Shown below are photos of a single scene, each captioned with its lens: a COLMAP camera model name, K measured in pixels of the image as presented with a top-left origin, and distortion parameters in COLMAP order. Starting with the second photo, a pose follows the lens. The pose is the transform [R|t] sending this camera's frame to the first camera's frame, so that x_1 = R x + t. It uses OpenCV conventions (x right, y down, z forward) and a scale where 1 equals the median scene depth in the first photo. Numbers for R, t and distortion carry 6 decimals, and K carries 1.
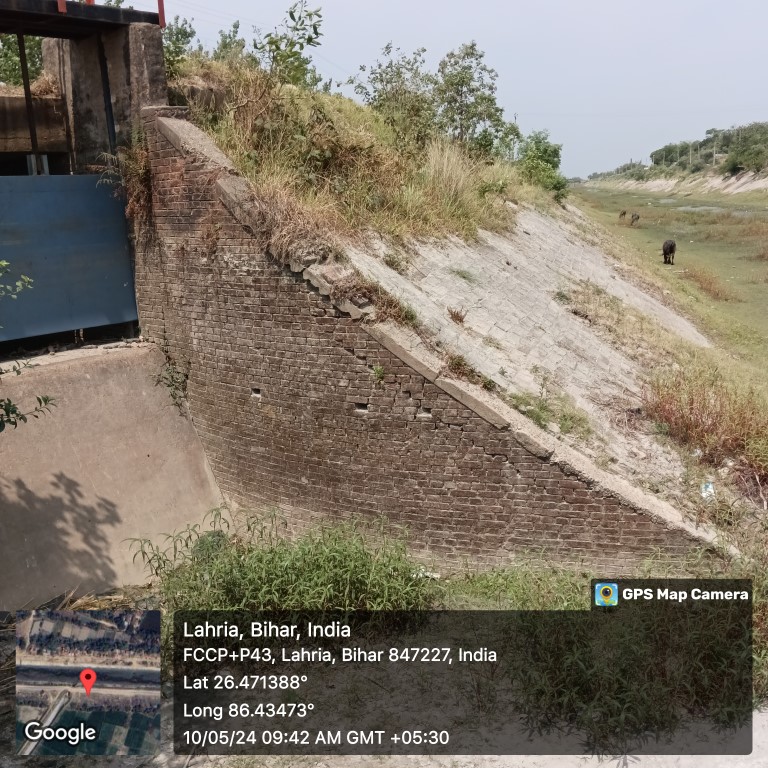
lens RADIAL K [[823.6, 0, 383.5], [0, 823.6, 383.2], [0, 0, 1]] dist [0.095760, -0.209425]
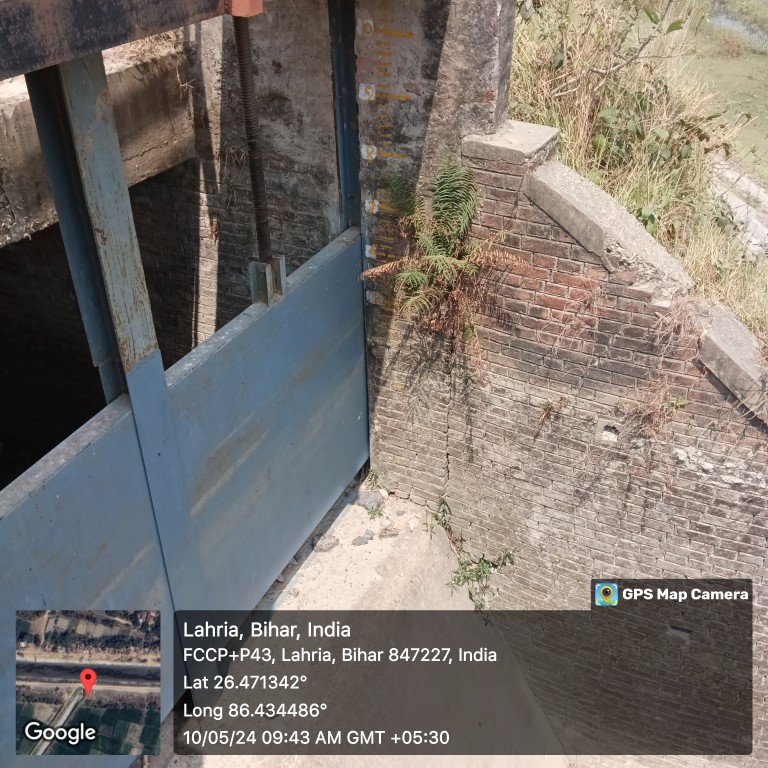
lens RADIAL K [[824.3, 0, 386.9], [0, 824.3, 381.7], [0, 0, 1]] dist [0.095625, -0.206764]
pose [[0.963144, -0.125187, 0.238081, -0.484944], [0.040734, 0.942773, 0.330938, -0.372627], [-0.265885, -0.309043, 0.913125, 0.562309]]
